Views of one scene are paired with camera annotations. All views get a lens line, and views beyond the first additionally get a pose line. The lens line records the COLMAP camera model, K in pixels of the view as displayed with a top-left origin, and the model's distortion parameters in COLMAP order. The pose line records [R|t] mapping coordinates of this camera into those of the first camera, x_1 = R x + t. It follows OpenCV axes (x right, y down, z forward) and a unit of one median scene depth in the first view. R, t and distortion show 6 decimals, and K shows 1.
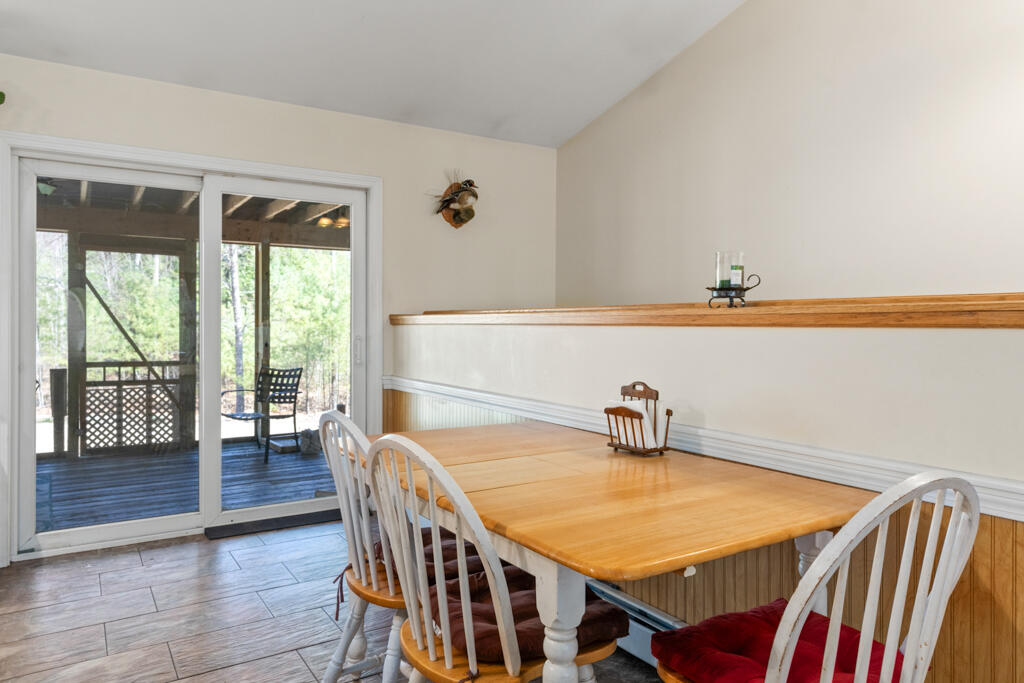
lens RADIAL K [[689.8, 0, 518.8], [0, 689.8, 333.4], [0, 0, 1]] dist [-0.003678, -0.002179]
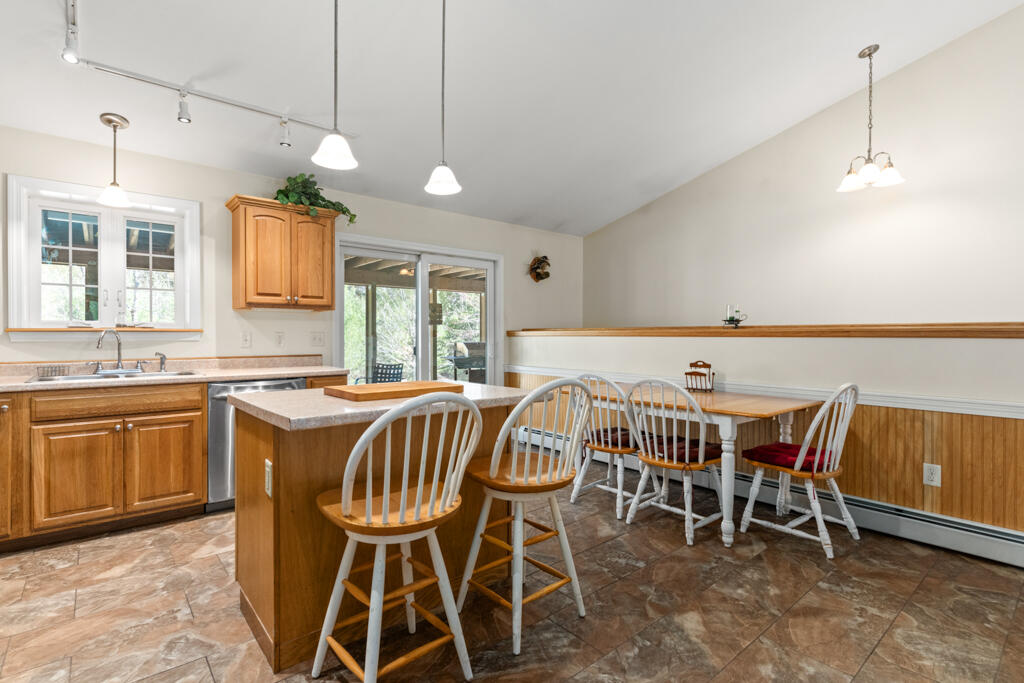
lens RADIAL K [[496.7, 0, 512.9], [0, 496.7, 338.2], [0, 0, 1]] dist [0.005189, -0.001223]
pose [[0.992459, 0.001498, 0.122568, -0.337018], [-0.000248, 0.999948, -0.010212, 0.006112], [-0.122577, 0.010105, 0.992408, -0.297018]]
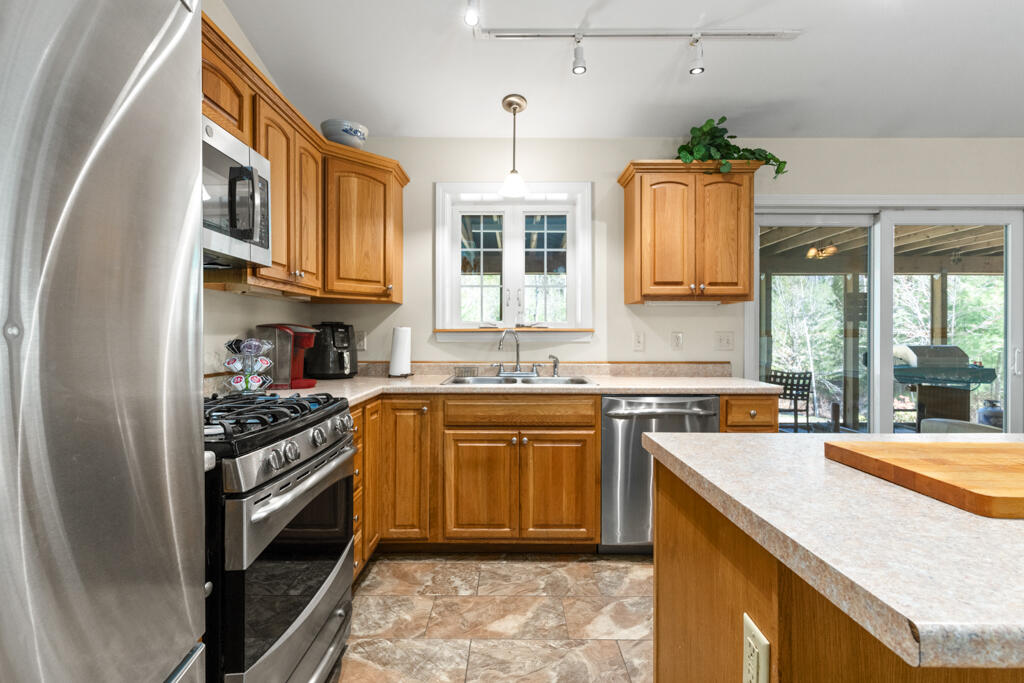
lens RADIAL K [[496.7, 0, 508.3], [0, 496.7, 337.0], [0, 0, 1]] dist [0.005189, -0.001223]
pose [[0.834972, 0.005245, -0.550268, -0.463657], [-0.011215, 0.999909, -0.007487, 0.001076], [0.550179, 0.012422, 0.834955, -0.063712]]
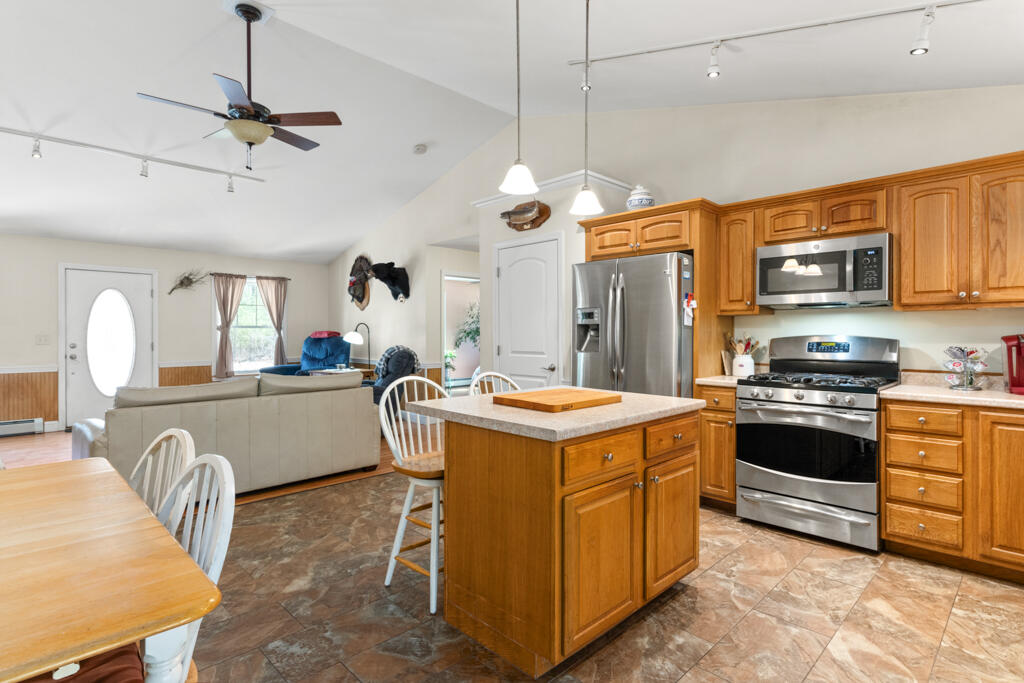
lens RADIAL K [[522.4, 0, 515.8], [0, 522.4, 335.6], [0, 0, 1]] dist [0.002290, 0.000166]
pose [[-0.979856, 0.002628, -0.199686, -0.235413], [-0.001350, 0.999803, 0.019786, -0.026433], [0.199698, 0.019657, -0.979660, 0.789756]]
